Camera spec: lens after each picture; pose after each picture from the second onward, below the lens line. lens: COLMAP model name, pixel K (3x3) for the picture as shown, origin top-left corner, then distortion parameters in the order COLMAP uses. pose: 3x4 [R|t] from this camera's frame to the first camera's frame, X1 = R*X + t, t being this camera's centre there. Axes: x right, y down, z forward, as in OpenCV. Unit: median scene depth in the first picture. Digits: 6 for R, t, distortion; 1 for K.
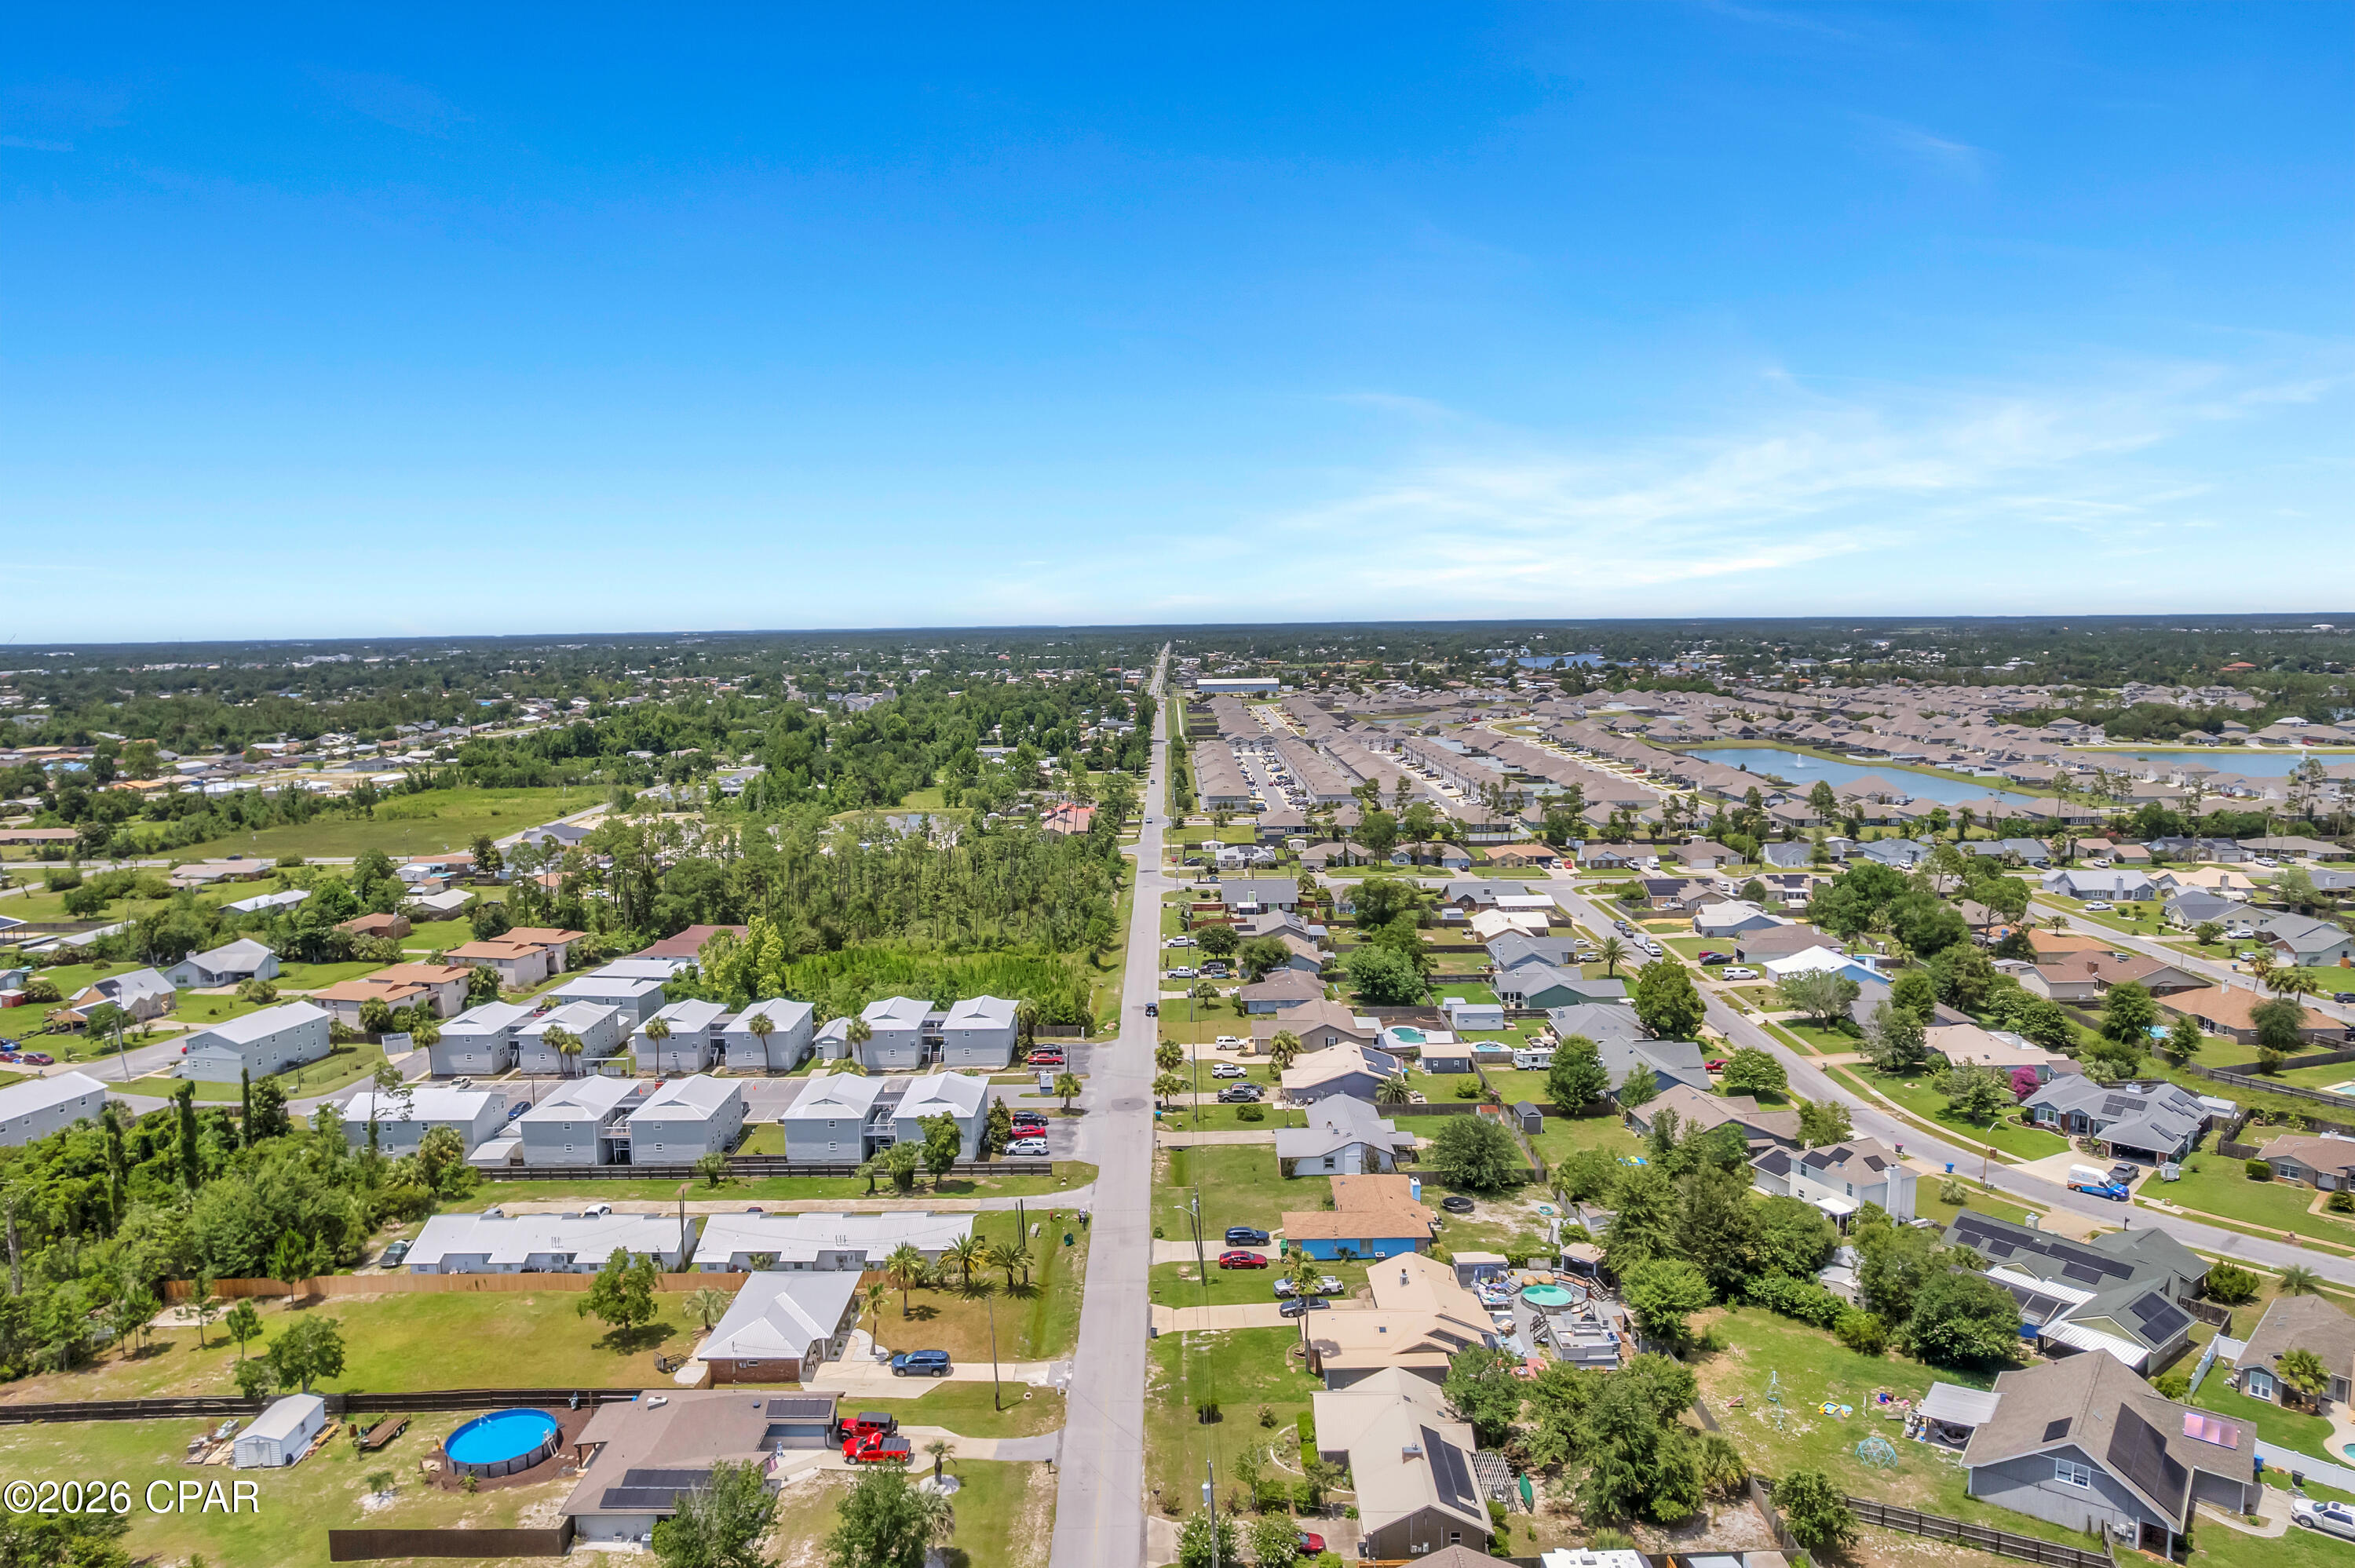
lens RADIAL K [[1503.3, 0, 1181.0], [0, 1503.3, 810.4], [0, 0, 1]] dist [-0.083794, 0.068961]
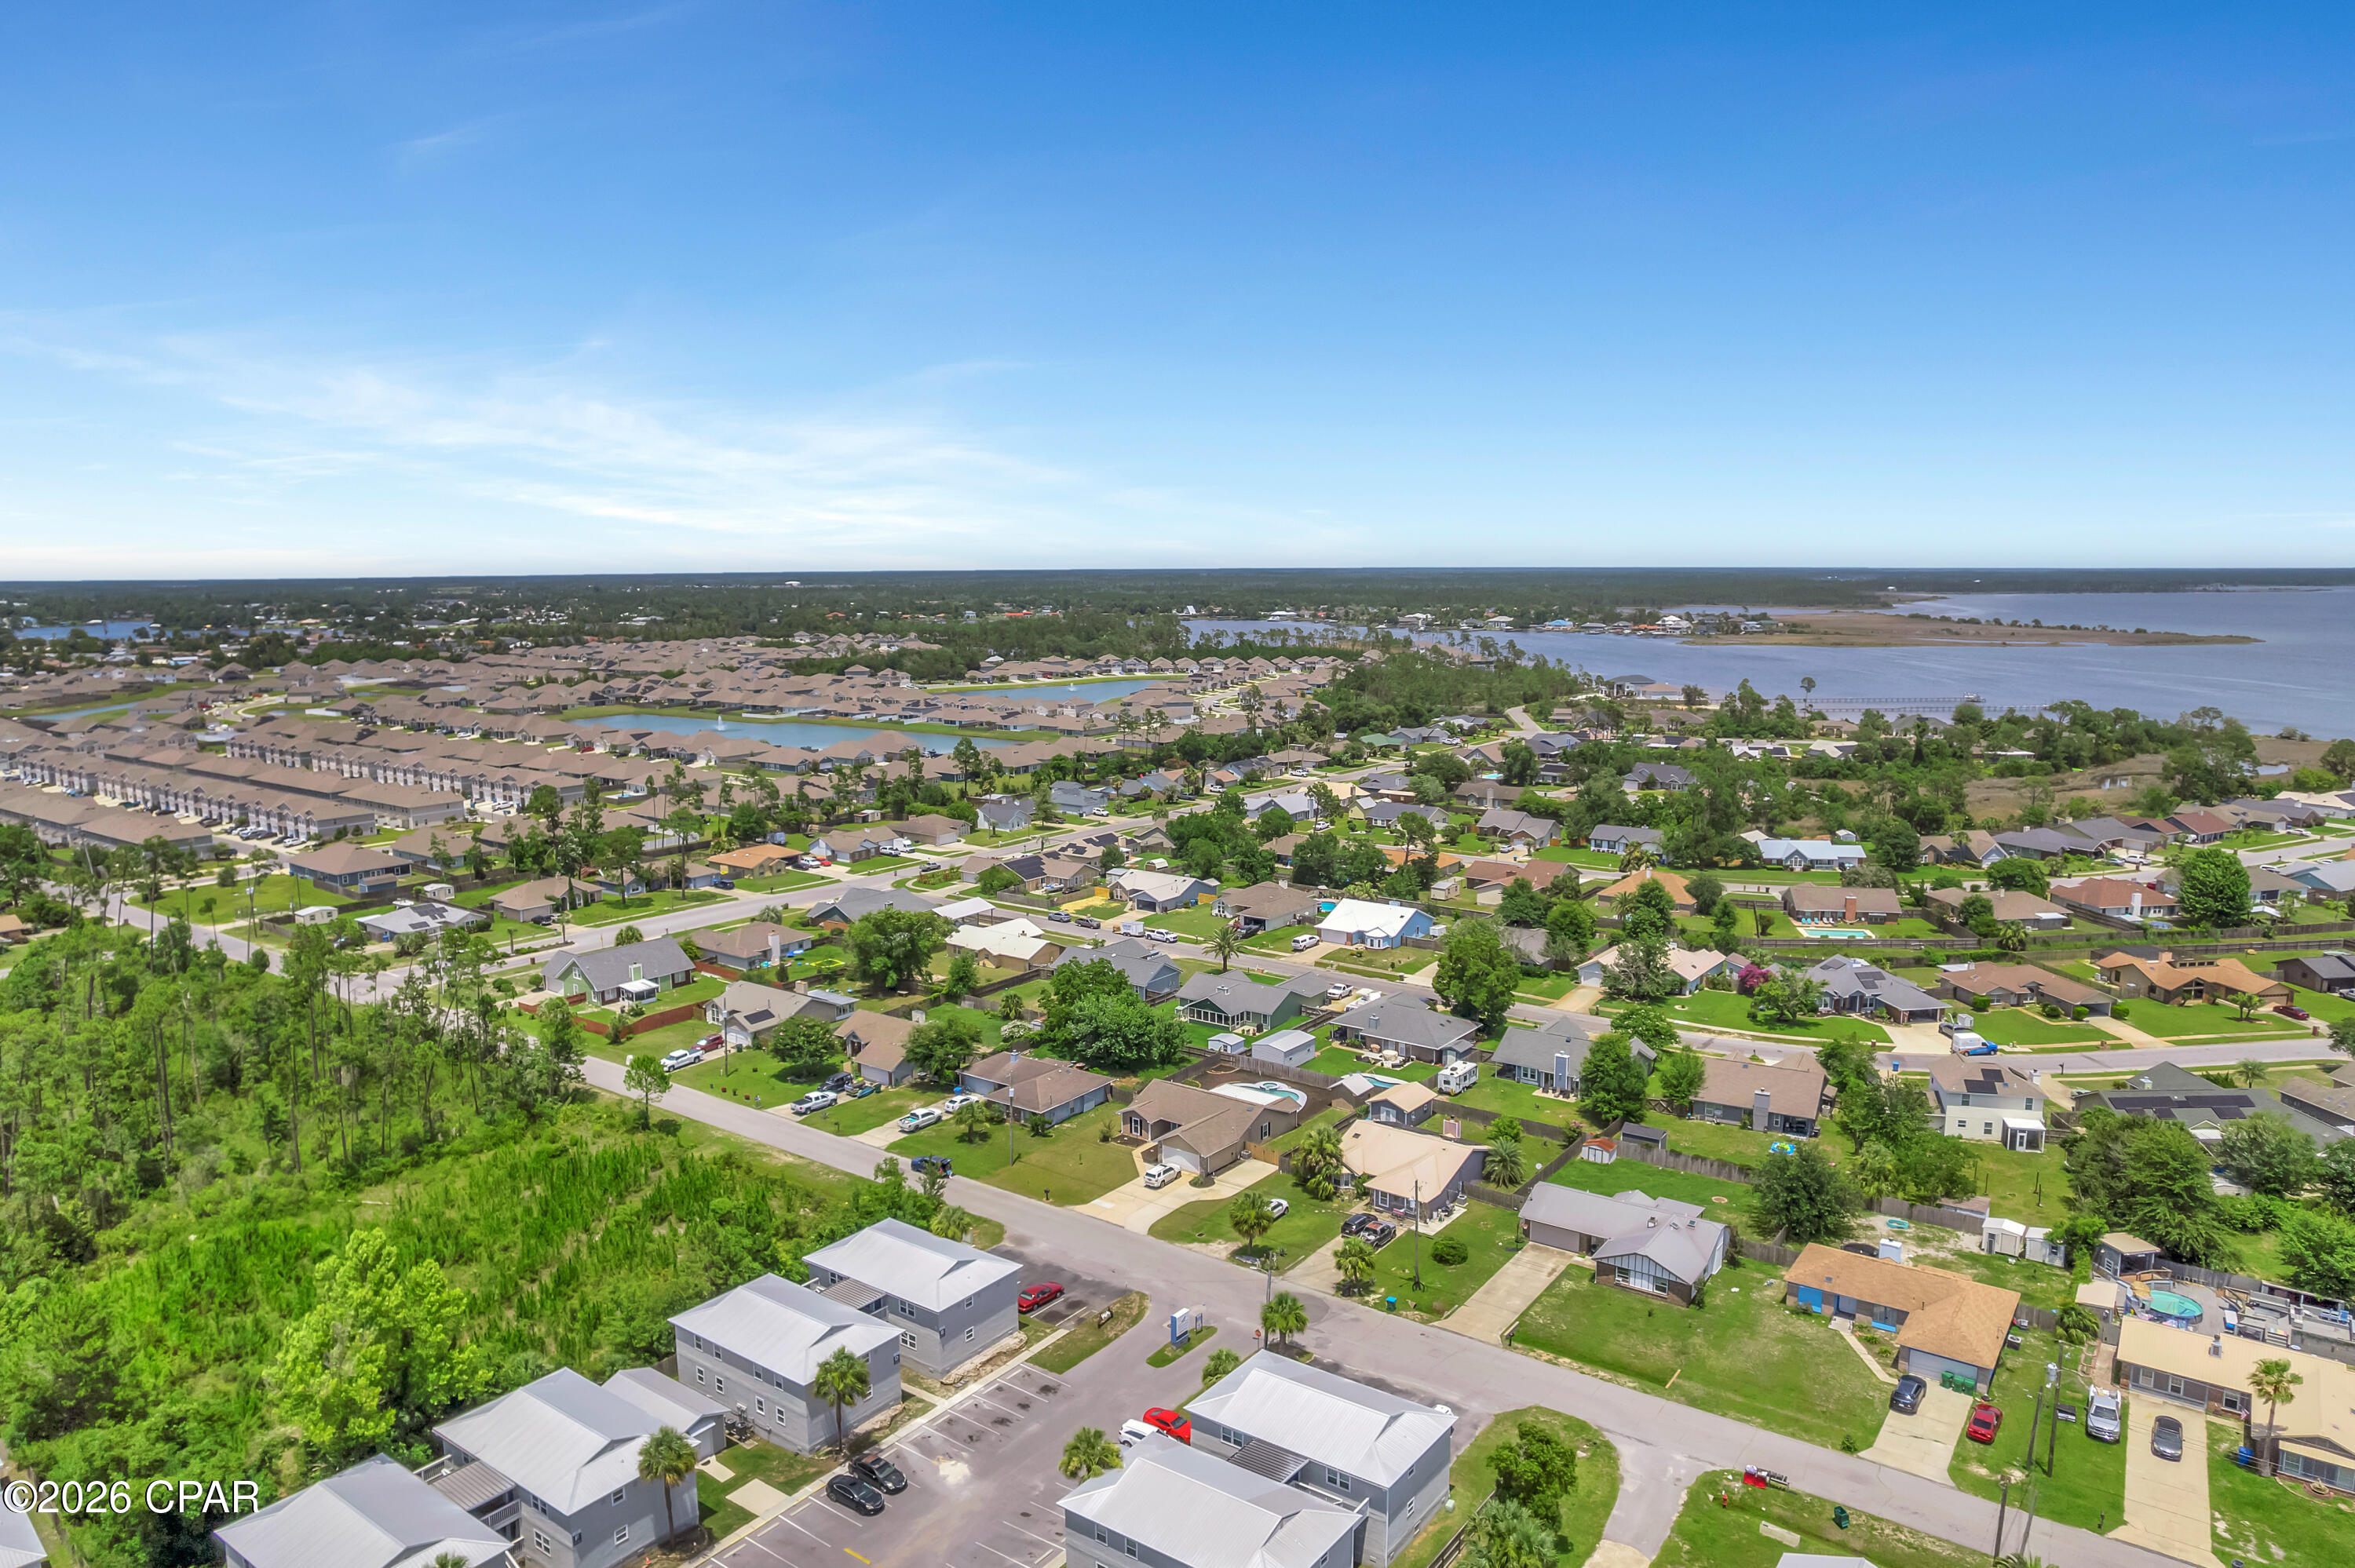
lens RADIAL K [[1503.3, 0, 1181.0], [0, 1503.3, 810.4], [0, 0, 1]] dist [-0.083794, 0.068961]
pose [[0.581792, -0.119078, 0.804574, -0.201144], [0.095243, 0.992393, 0.078006, -0.027091], [-0.807742, 0.031247, 0.588708, 0.228416]]
